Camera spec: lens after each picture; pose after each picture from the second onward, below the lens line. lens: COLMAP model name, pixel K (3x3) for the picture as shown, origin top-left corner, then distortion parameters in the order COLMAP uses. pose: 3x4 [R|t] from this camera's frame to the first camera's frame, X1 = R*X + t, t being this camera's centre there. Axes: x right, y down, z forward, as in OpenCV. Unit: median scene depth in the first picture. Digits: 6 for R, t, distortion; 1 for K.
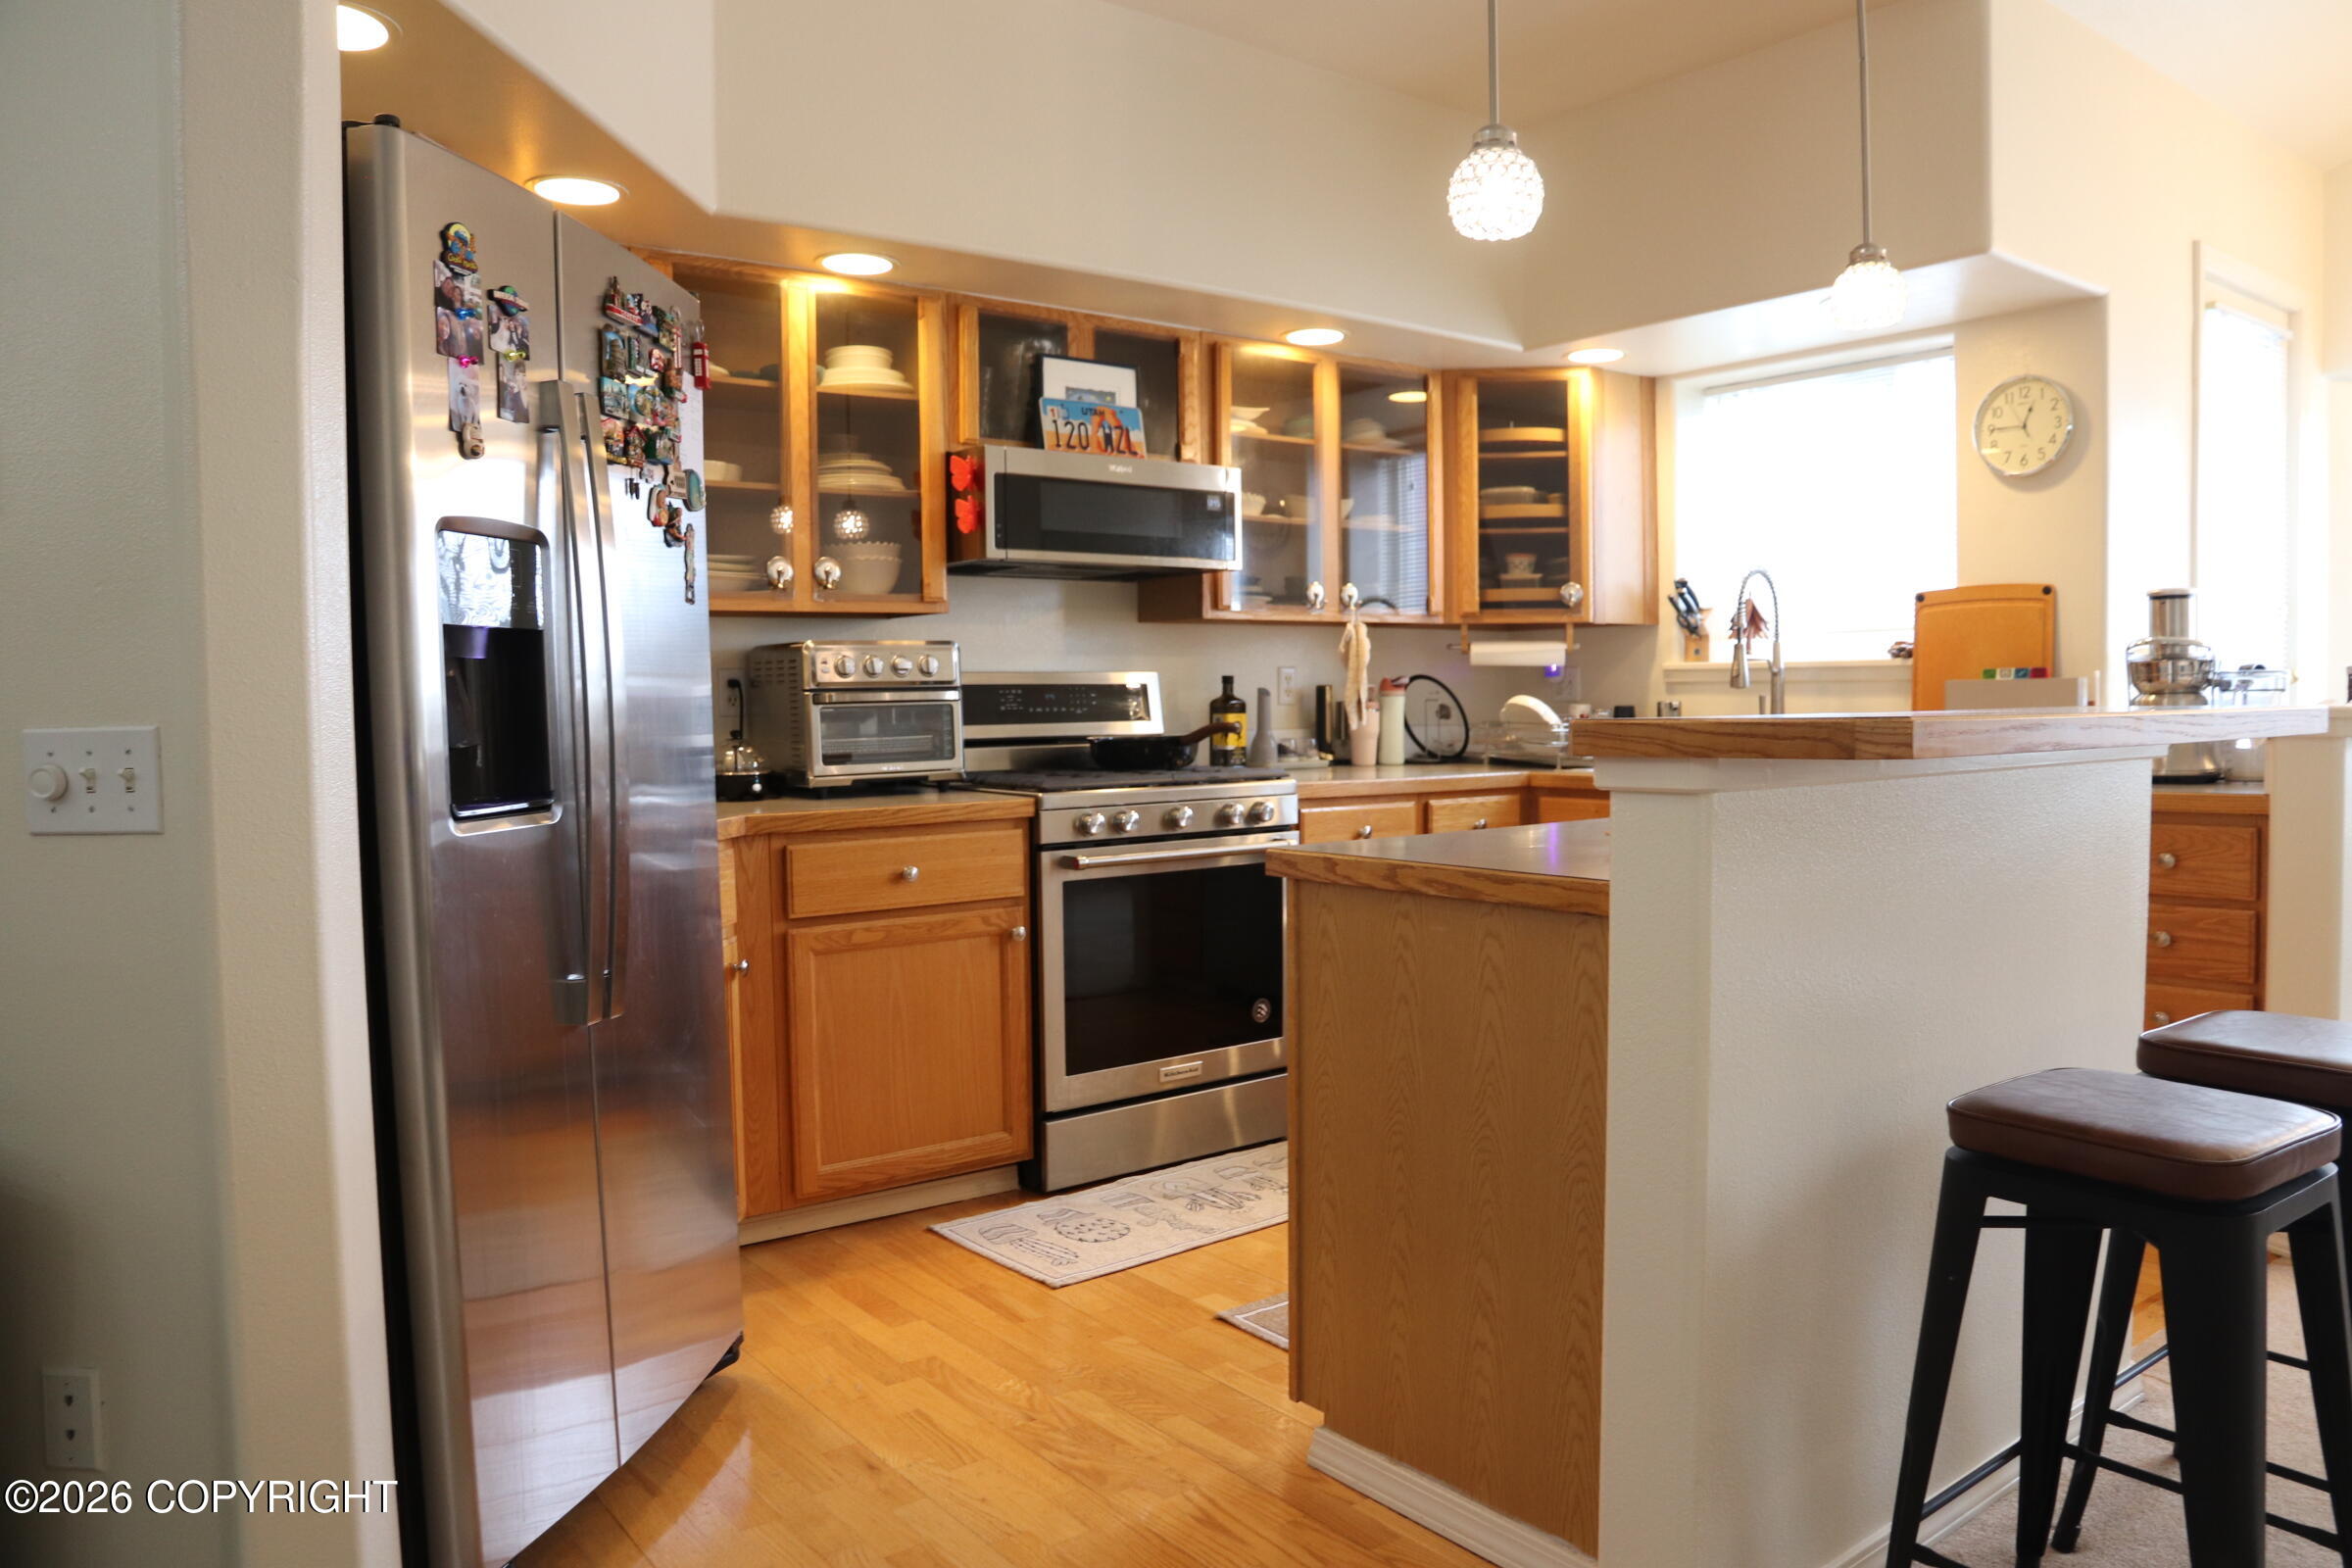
lens RADIAL K [[1612.5, 0, 1194.9], [0, 1612.5, 780.3], [0, 0, 1]] dist [-0.100614, 0.057243]
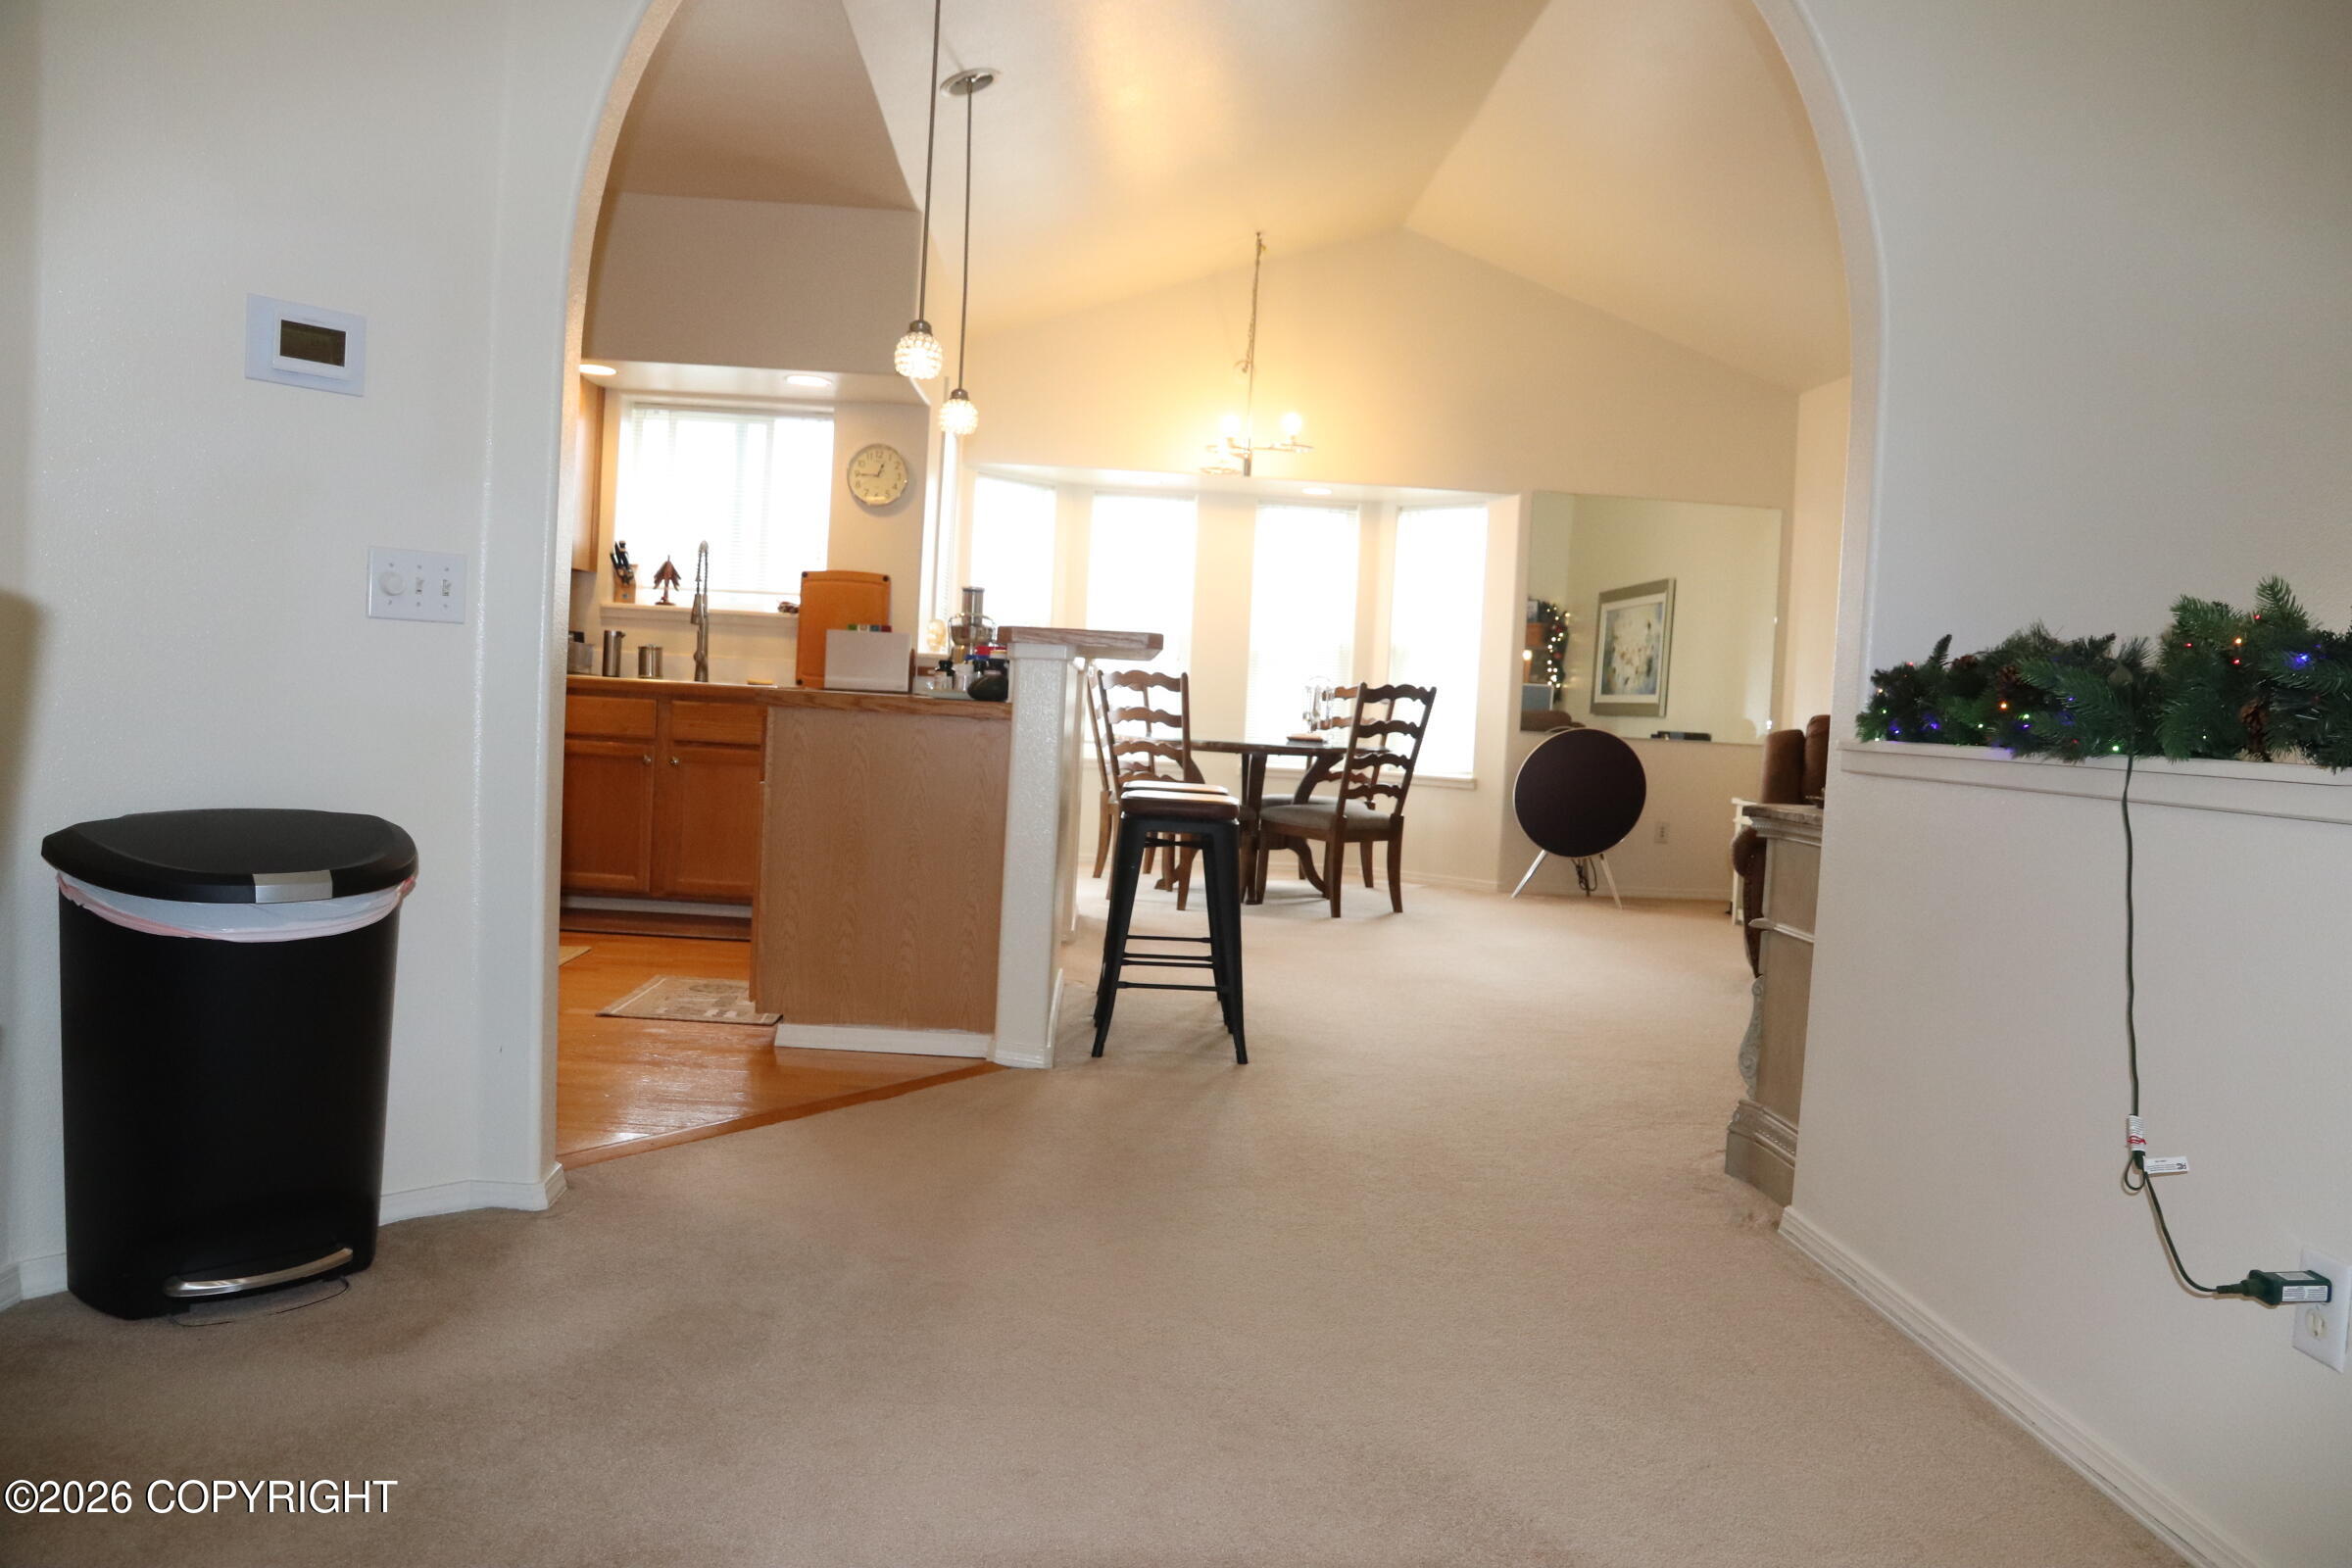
lens RADIAL K [[1612.5, 0, 1185.6], [0, 1612.5, 772.9], [0, 0, 1]] dist [-0.100614, 0.057243]
pose [[0.575887, 0.009542, 0.817473, -0.589237], [-0.022078, 0.999749, 0.003883, 0.061912], [-0.817231, -0.020284, 0.575953, -0.197133]]
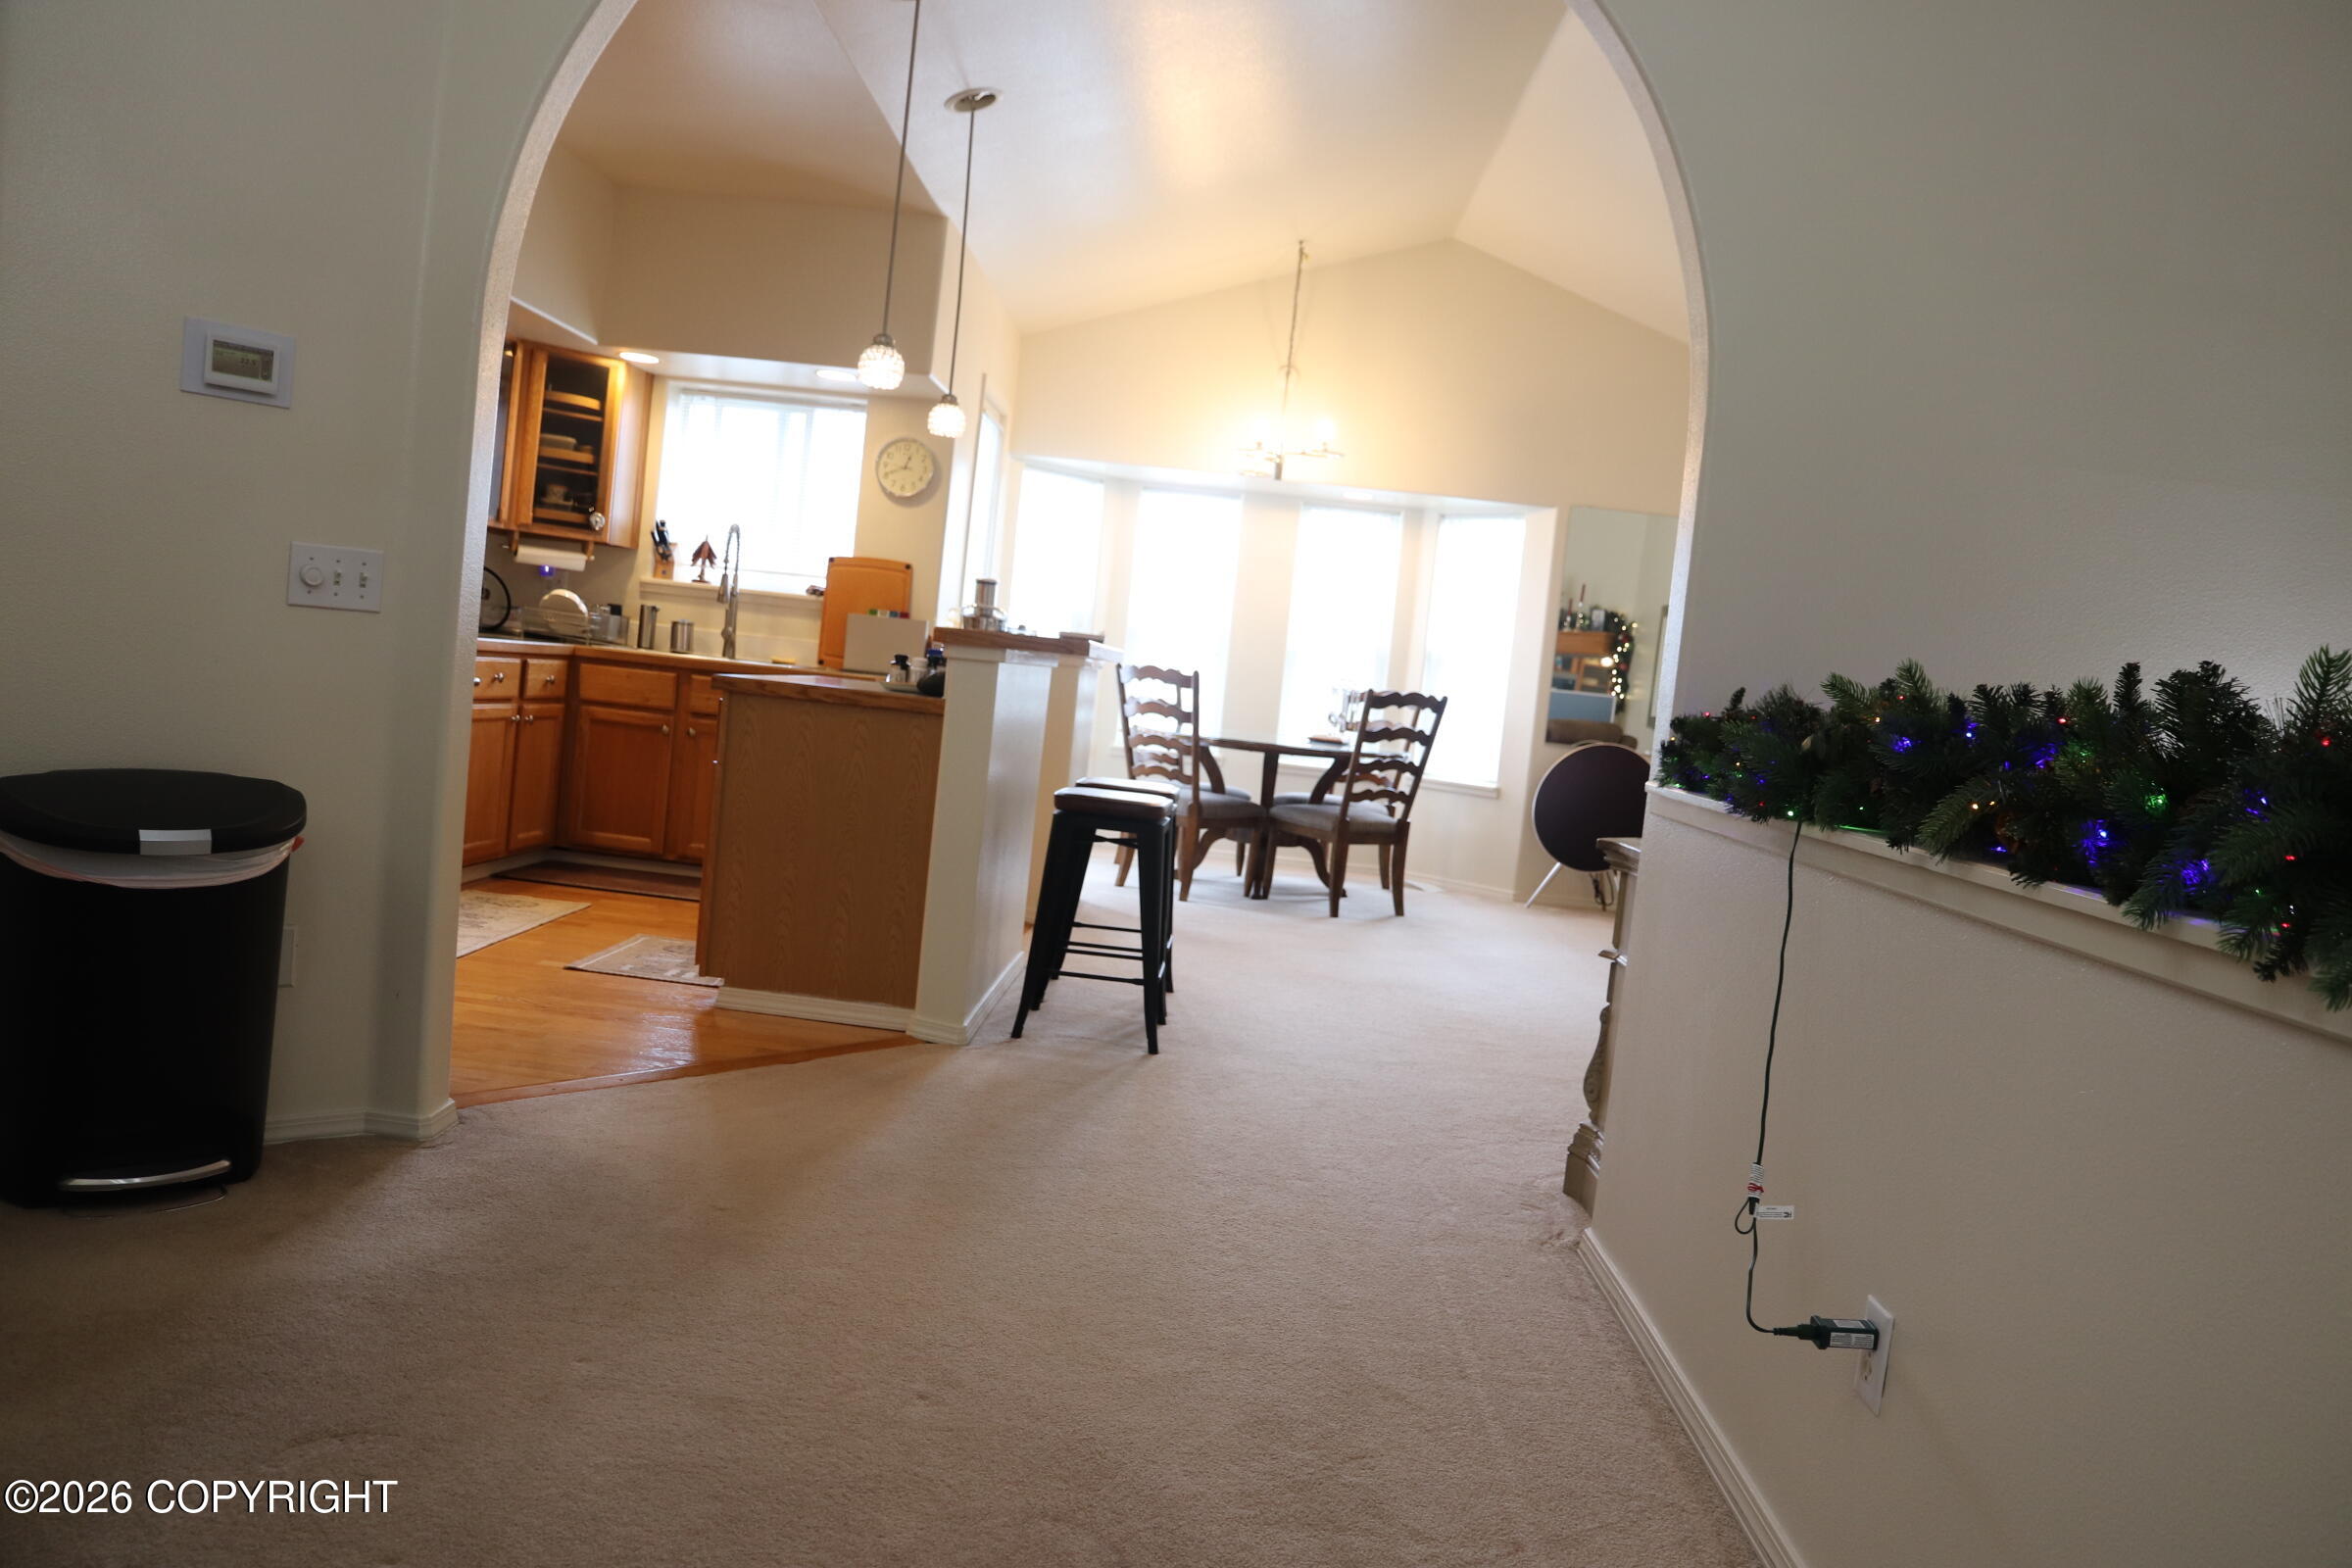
lens RADIAL K [[1612.5, 0, 1184.3], [0, 1612.5, 771.3], [0, 0, 1]] dist [-0.100614, 0.057243]
pose [[0.636766, 0.034501, 0.770285, -0.551343], [-0.074849, 0.997046, 0.017217, 0.043354], [-0.767416, -0.068618, 0.637467, -0.321155]]
